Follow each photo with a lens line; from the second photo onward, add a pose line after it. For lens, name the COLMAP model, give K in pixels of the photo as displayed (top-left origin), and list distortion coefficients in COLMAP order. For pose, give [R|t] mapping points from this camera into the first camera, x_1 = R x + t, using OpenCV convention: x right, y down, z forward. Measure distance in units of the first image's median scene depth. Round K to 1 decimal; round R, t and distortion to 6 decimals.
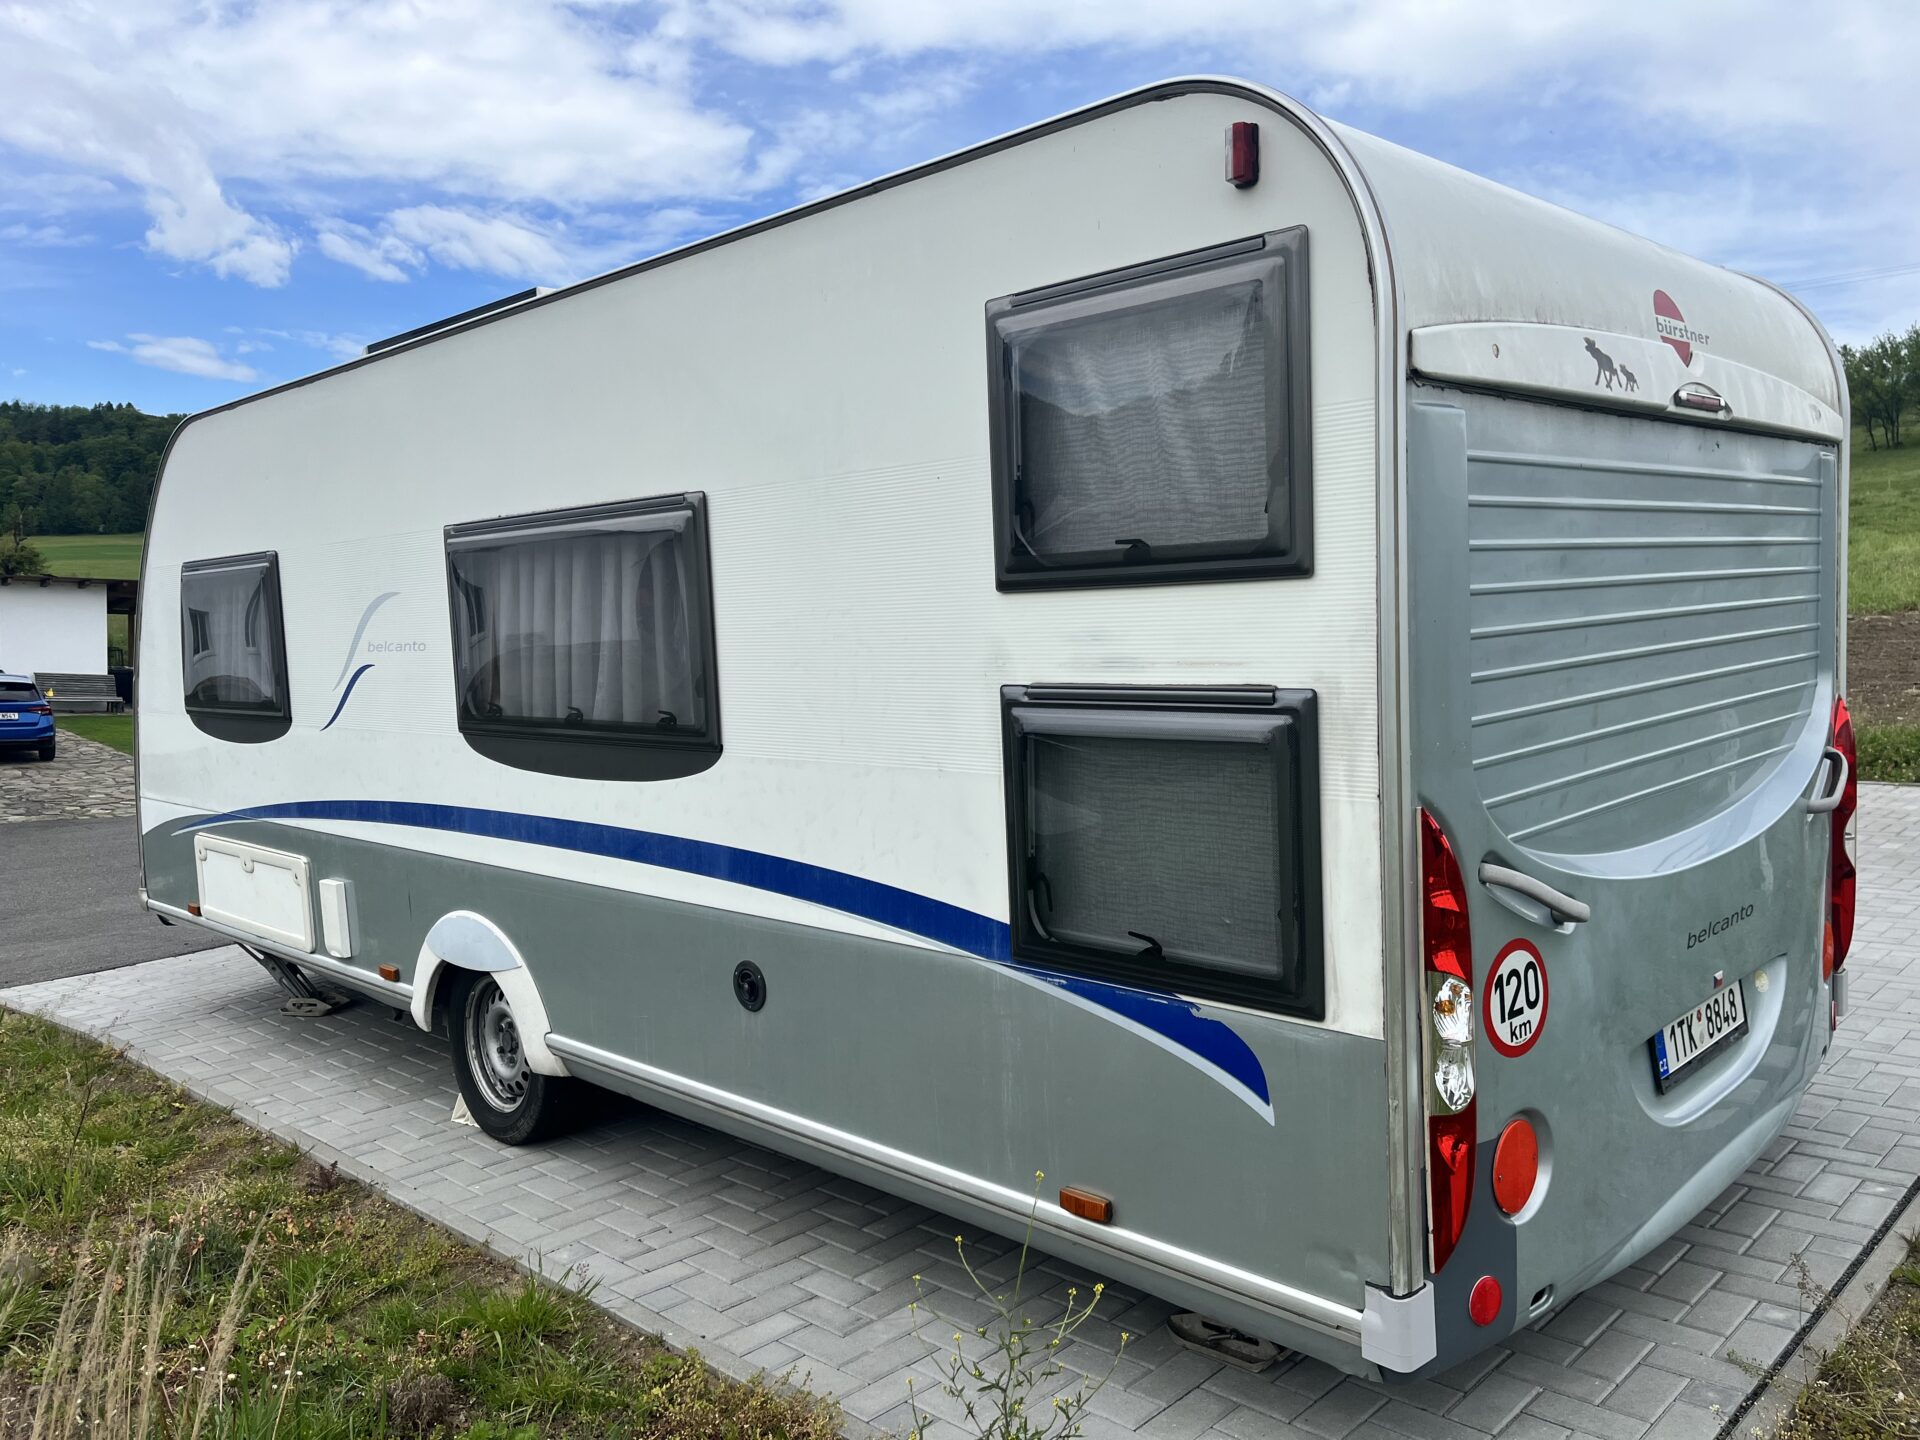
lens RADIAL K [[1461.5, 0, 942.1], [0, 1461.5, 724.4], [0, 0, 1]] dist [0.059926, -0.087303]
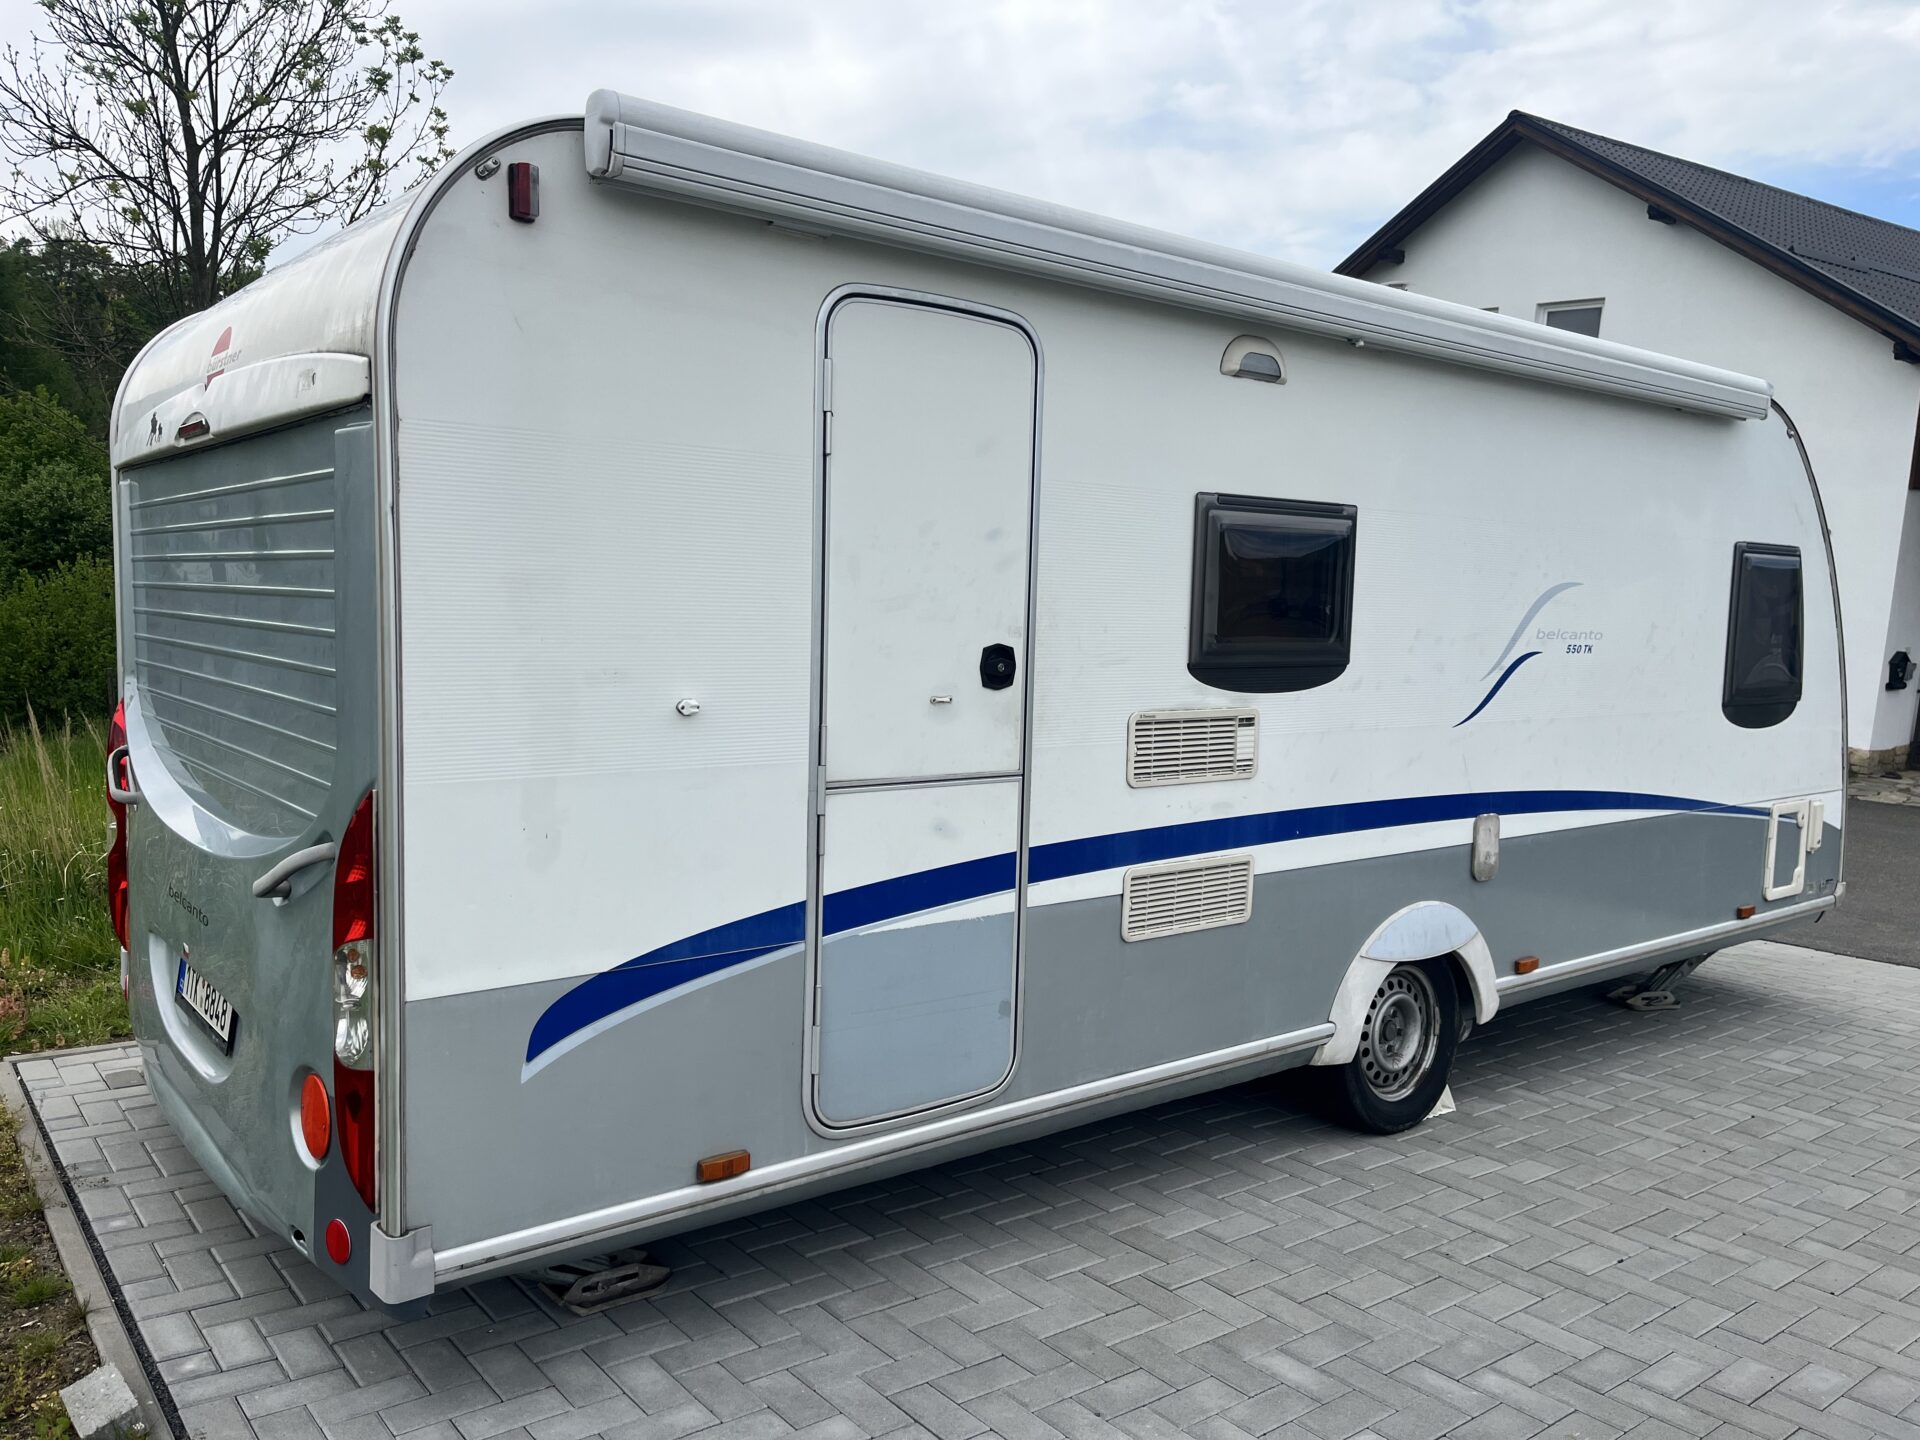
lens RADIAL K [[1467.9, 0, 949.8], [0, 1467.9, 723.2], [0, 0, 1]] dist [0.033215, -0.054325]
pose [[-0.116621, 0.127064, -0.985015, 0.760150], [-0.108343, 0.984236, 0.139791, -0.105317], [0.987249, 0.123022, -0.101016, 0.824102]]
